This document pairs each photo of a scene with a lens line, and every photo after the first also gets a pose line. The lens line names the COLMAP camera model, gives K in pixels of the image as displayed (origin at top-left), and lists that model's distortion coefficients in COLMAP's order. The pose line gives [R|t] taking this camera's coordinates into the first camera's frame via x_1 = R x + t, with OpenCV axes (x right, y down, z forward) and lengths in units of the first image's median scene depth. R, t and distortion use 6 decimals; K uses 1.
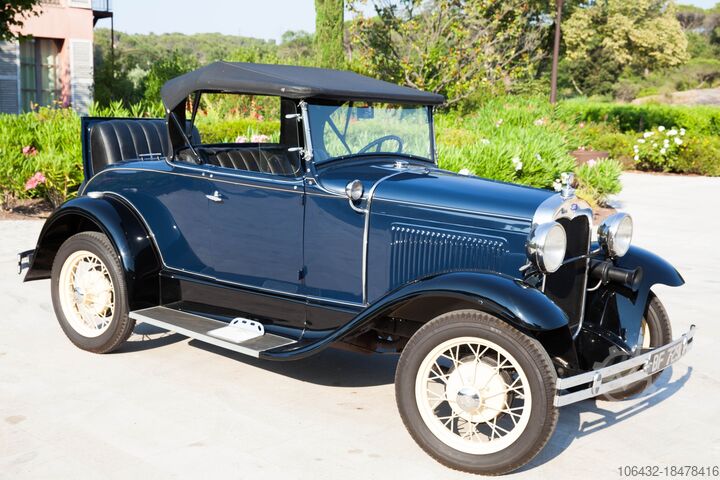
lens RADIAL K [[1048.9, 0, 360.0], [0, 1048.9, 240.0], [0, 0, 1]] dist [0.086059, 0.113042]
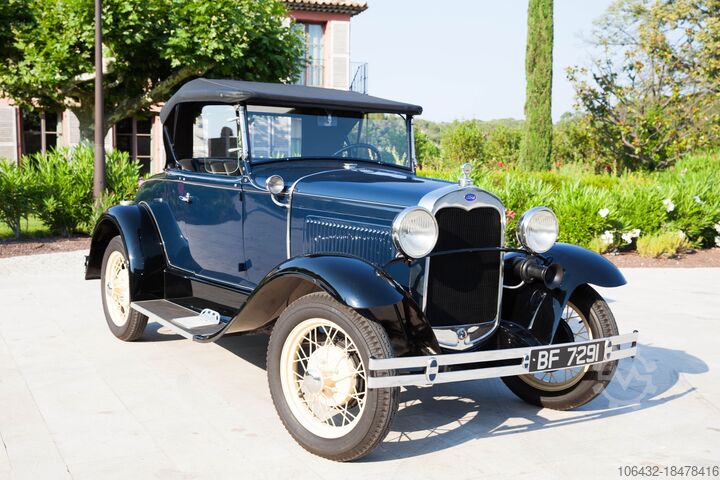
lens RADIAL K [[902.9, 0, 342.7], [0, 902.9, 241.8], [0, 0, 1]] dist [0.055840, 0.057838]
pose [[0.942451, 0.007343, -0.334264, 0.336416], [-0.029147, 0.997757, -0.060262, 0.057699], [0.333072, 0.066537, 0.940551, 0.159018]]
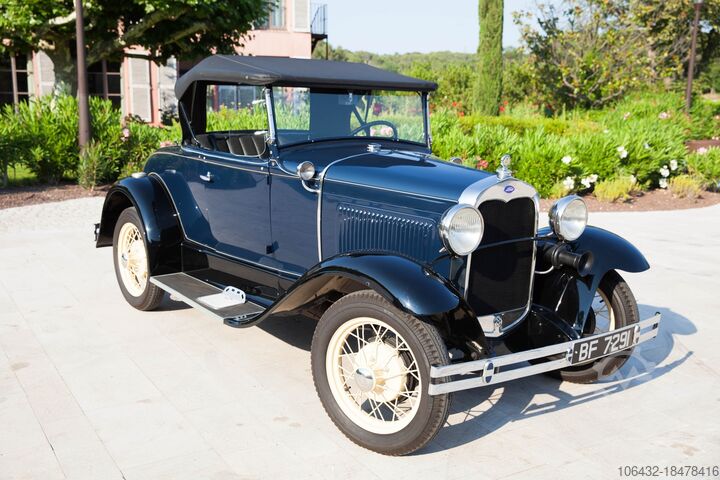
lens RADIAL K [[822.9, 0, 355.7], [0, 822.9, 240.1], [0, 0, 1]] dist [0.010185, 0.135623]
pose [[0.966246, 0.025953, -0.256312, 0.237857], [-0.018283, 0.999312, 0.032259, -0.005355], [0.256973, -0.026484, 0.966056, 0.196979]]
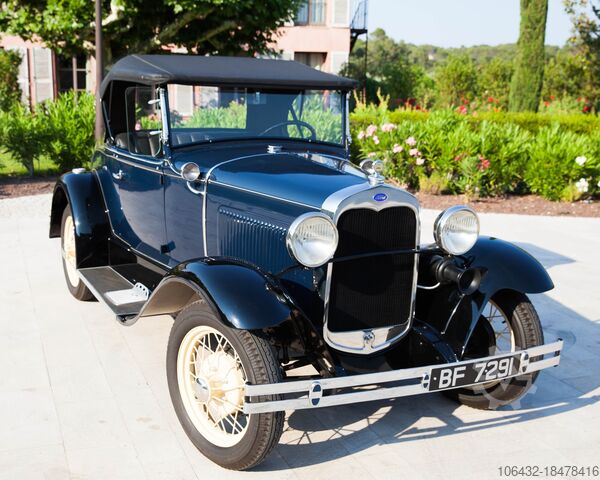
lens RADIAL K [[795.7, 0, 231.0], [0, 795.7, 252.3], [0, 0, 1]] dist [-0.018458, 0.111307]
pose [[0.878199, 0.073925, -0.472549, 0.378610], [-0.047239, 0.996559, 0.068111, -0.022101], [0.475958, -0.037492, 0.878669, 0.299442]]
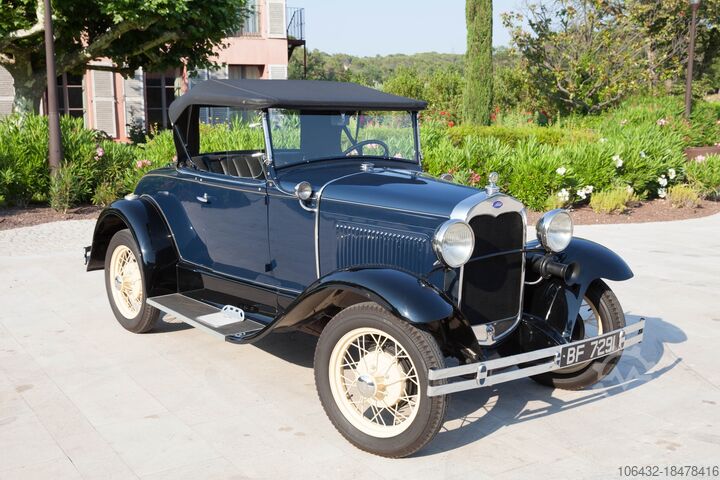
lens RADIAL K [[913.0, 0, 360.0], [0, 913.0, 240.0], [0, 0, 1]] dist [0.031638, 0.068323]
pose [[0.972694, -0.001768, -0.232083, 0.253639], [0.003961, 0.999952, 0.008983, -0.004272], [0.232056, -0.009657, 0.972654, 0.079171]]
